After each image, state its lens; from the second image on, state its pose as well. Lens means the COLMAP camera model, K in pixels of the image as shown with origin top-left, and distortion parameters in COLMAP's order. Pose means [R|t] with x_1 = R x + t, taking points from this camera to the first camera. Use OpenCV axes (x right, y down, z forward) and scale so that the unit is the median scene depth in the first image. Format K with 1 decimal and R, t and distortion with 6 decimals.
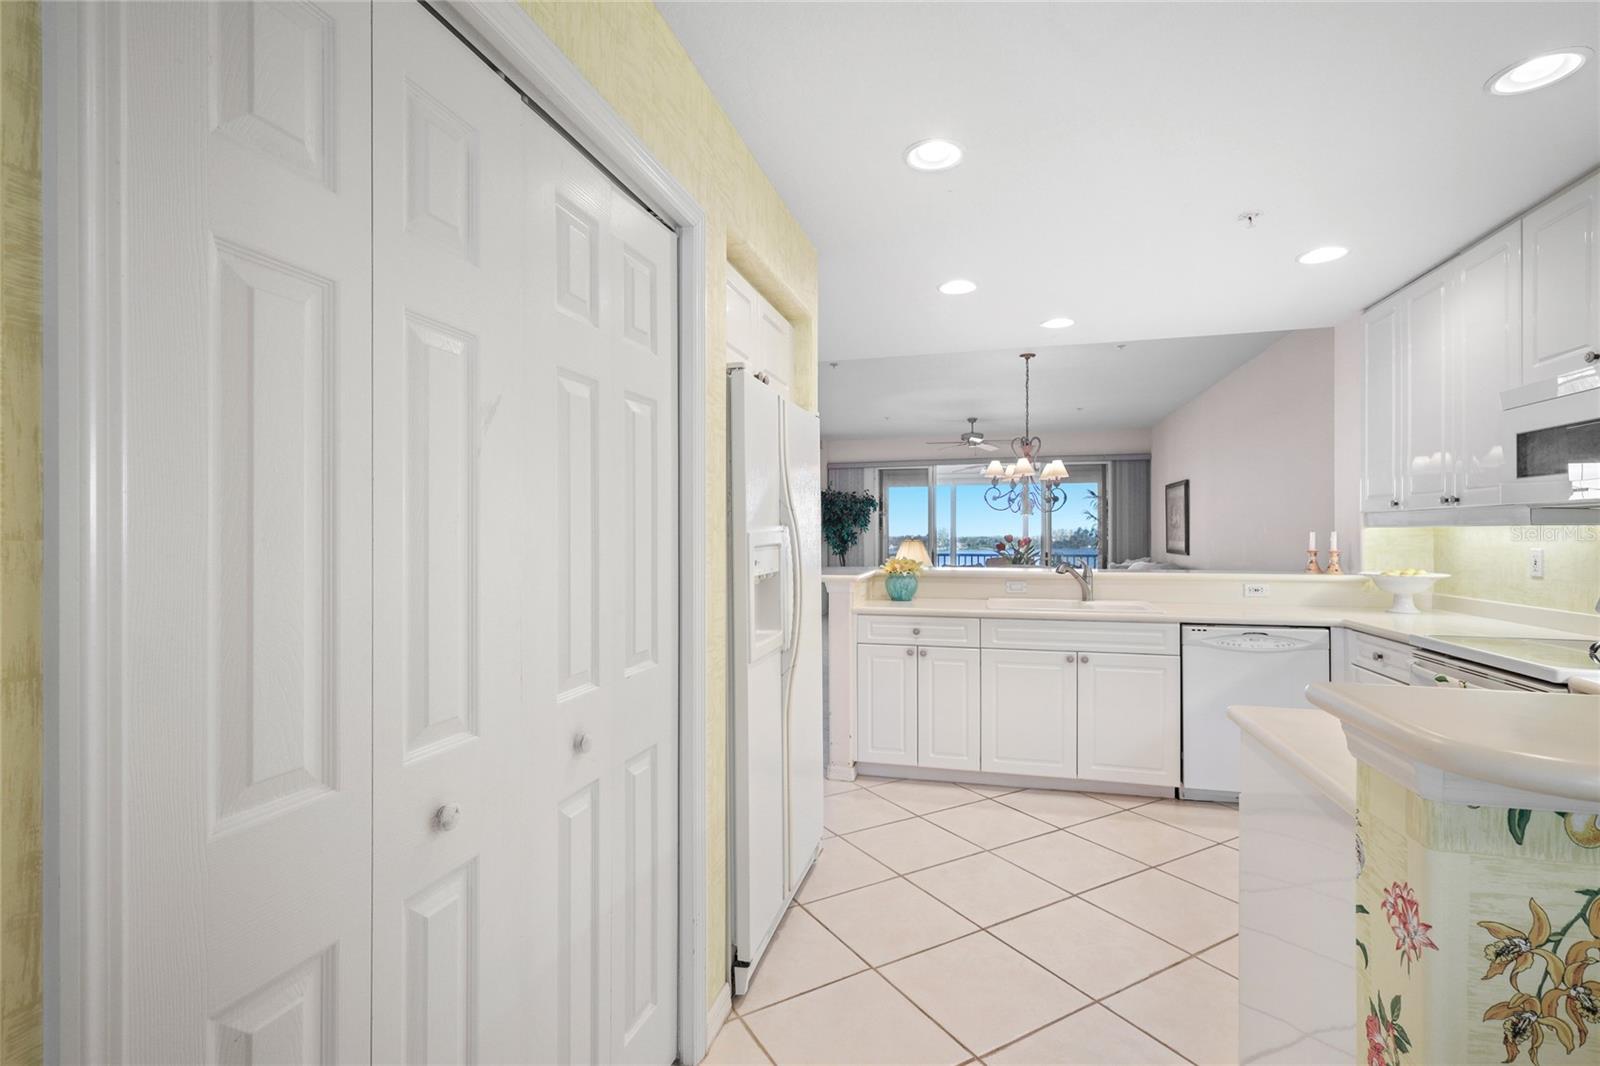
lens RADIAL K [[743.6, 0, 801.3], [0, 743.6, 533.1], [0, 0, 1]] dist [-0.000686, 0.002568]
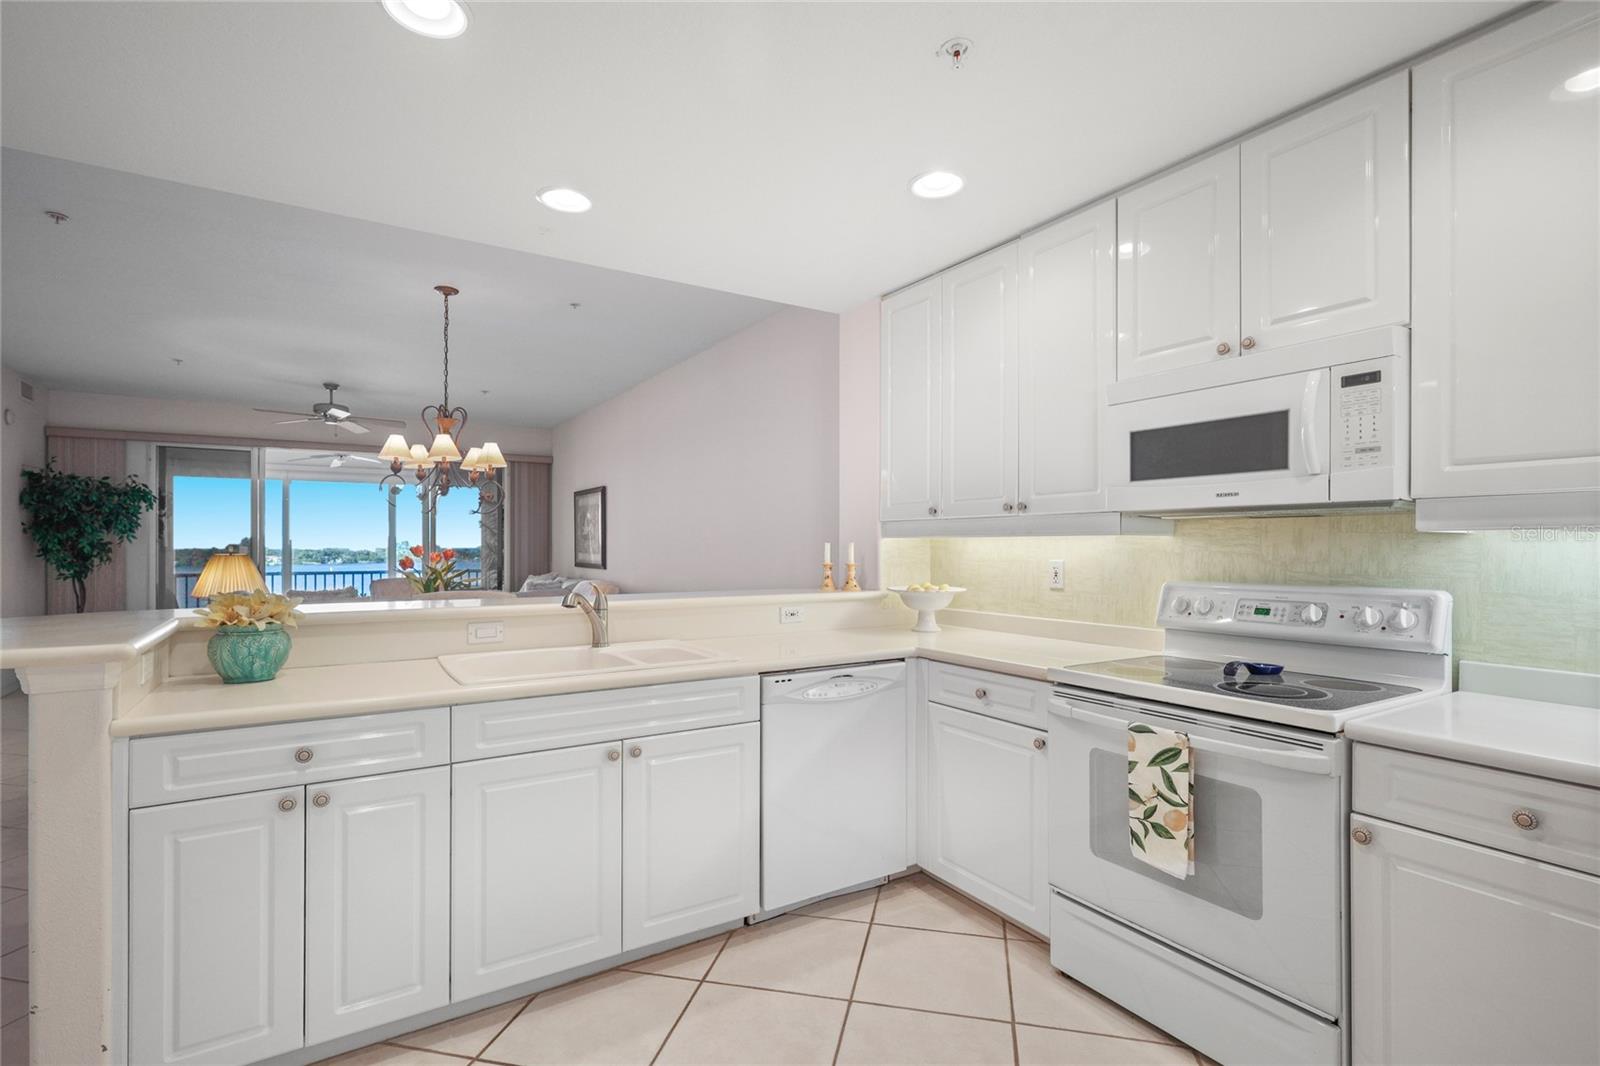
lens RADIAL K [[743.6, 0, 797.1], [0, 743.6, 548.0], [0, 0, 1]] dist [-0.000686, 0.002568]
pose [[0.680891, 0.000647, 0.732384, 0.011414], [-0.003053, 0.999993, 0.001954, 0.001399], [-0.732378, -0.003566, 0.680889, 0.201726]]
